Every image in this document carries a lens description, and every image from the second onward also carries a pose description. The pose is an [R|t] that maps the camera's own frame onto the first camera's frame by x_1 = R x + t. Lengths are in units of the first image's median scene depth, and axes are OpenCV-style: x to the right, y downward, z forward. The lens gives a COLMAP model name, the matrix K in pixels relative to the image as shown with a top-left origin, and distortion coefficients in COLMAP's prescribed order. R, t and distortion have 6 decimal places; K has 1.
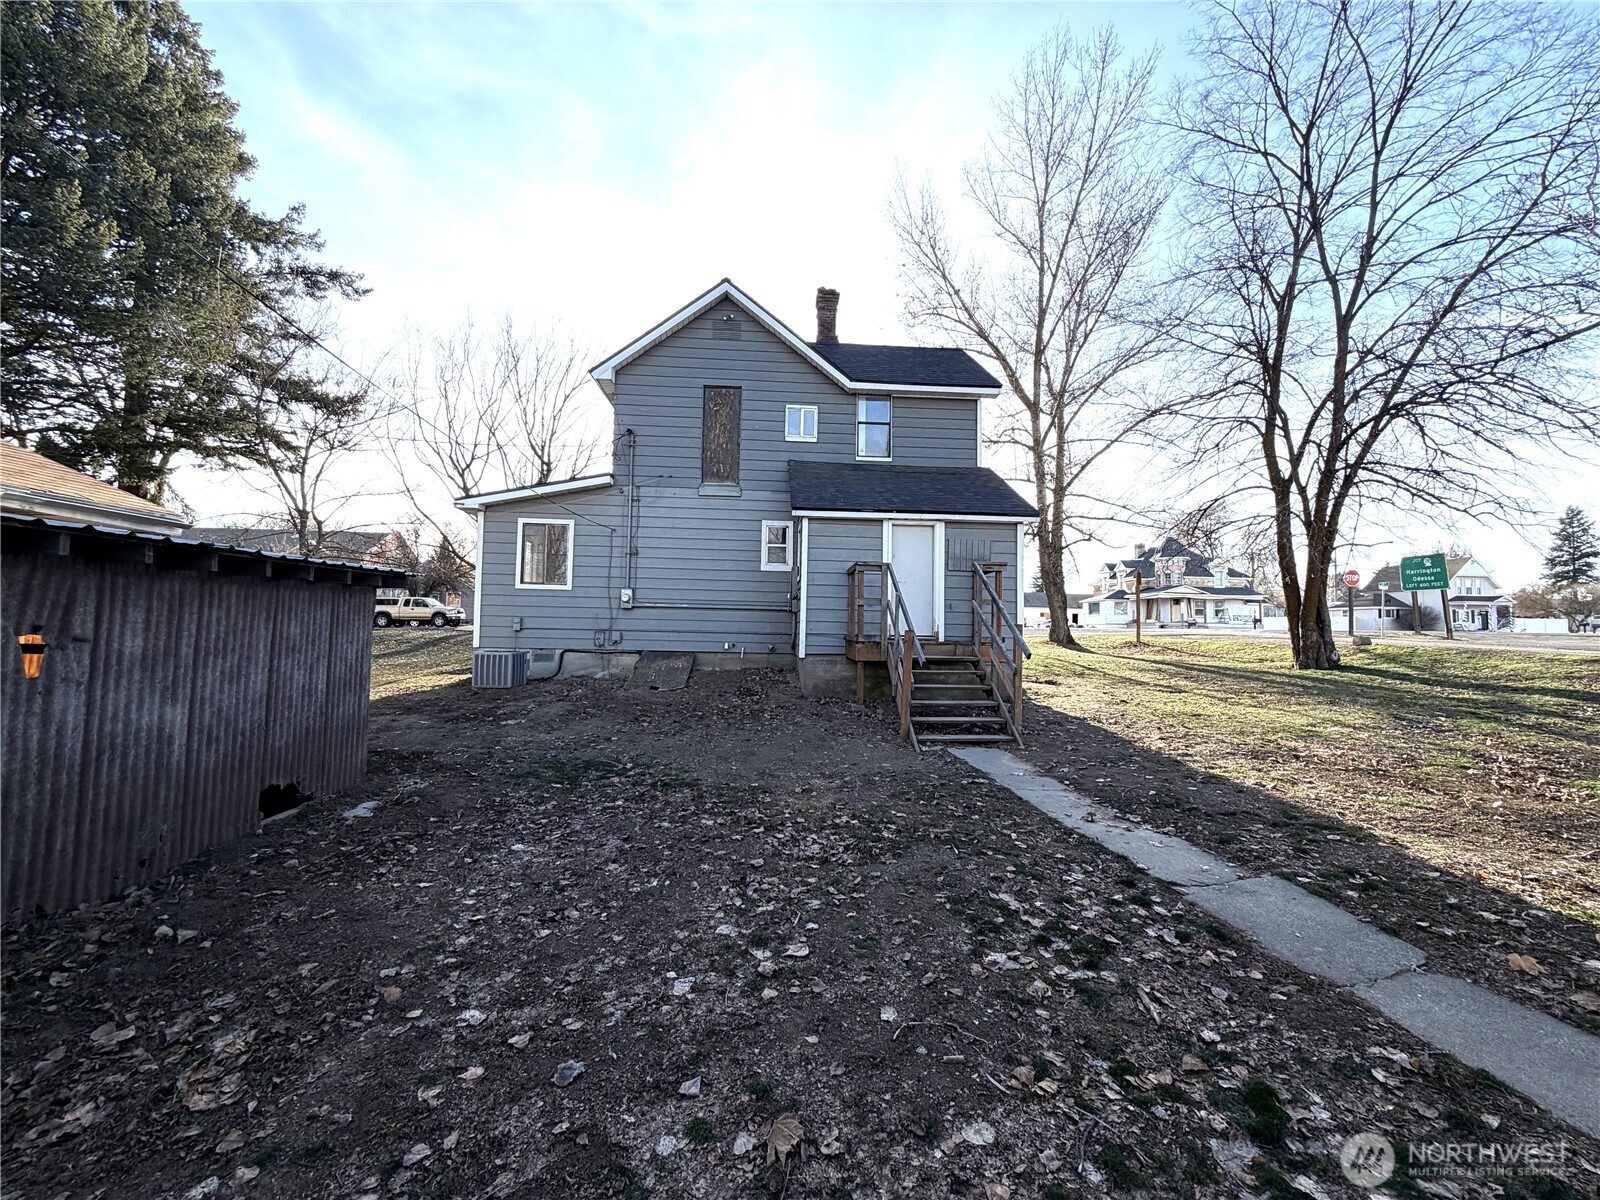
lens RADIAL K [[639.5, 0, 797.9], [0, 639.5, 593.9], [0, 0, 1]] dist [0.008883, 0.000146]
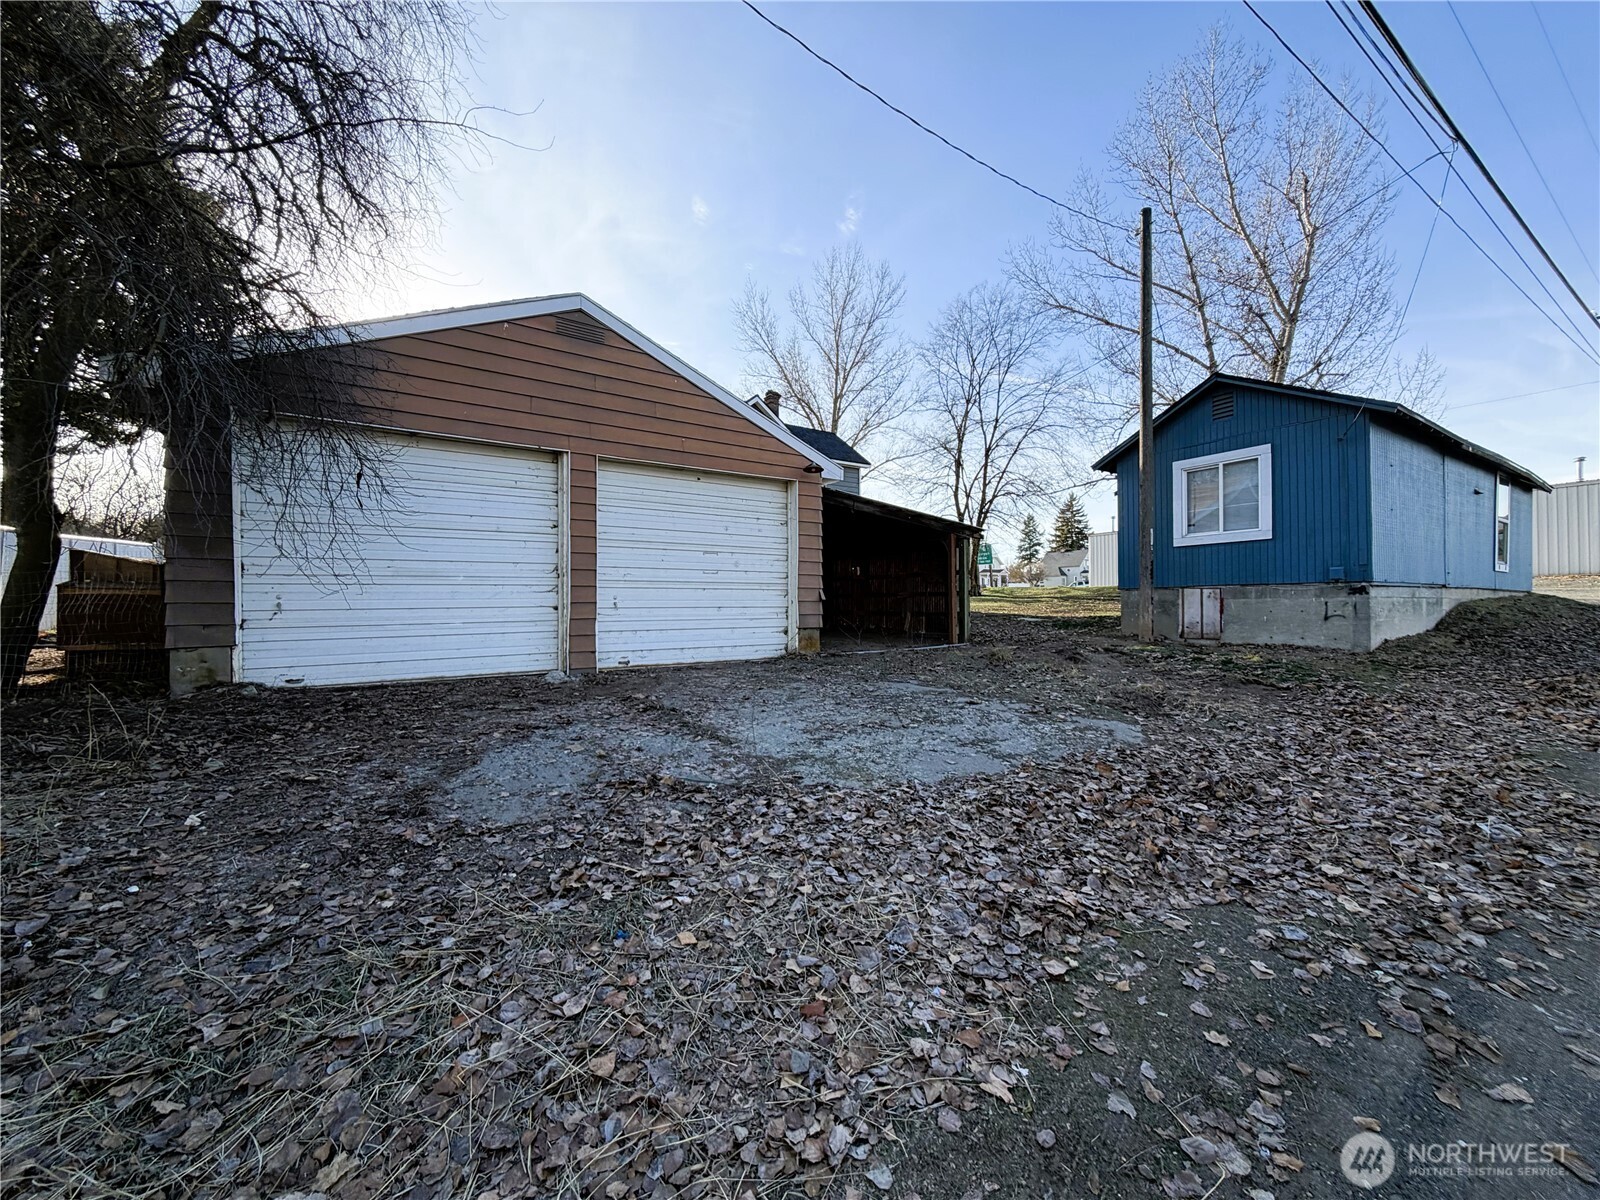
lens RADIAL K [[639.5, 0, 800.1], [0, 639.5, 598.3], [0, 0, 1]] dist [0.008883, 0.000146]
pose [[0.860133, -0.017433, 0.509771, -0.923548], [-0.007467, 0.998878, 0.046760, 0.023336], [-0.510014, -0.044026, 0.859038, -0.685258]]
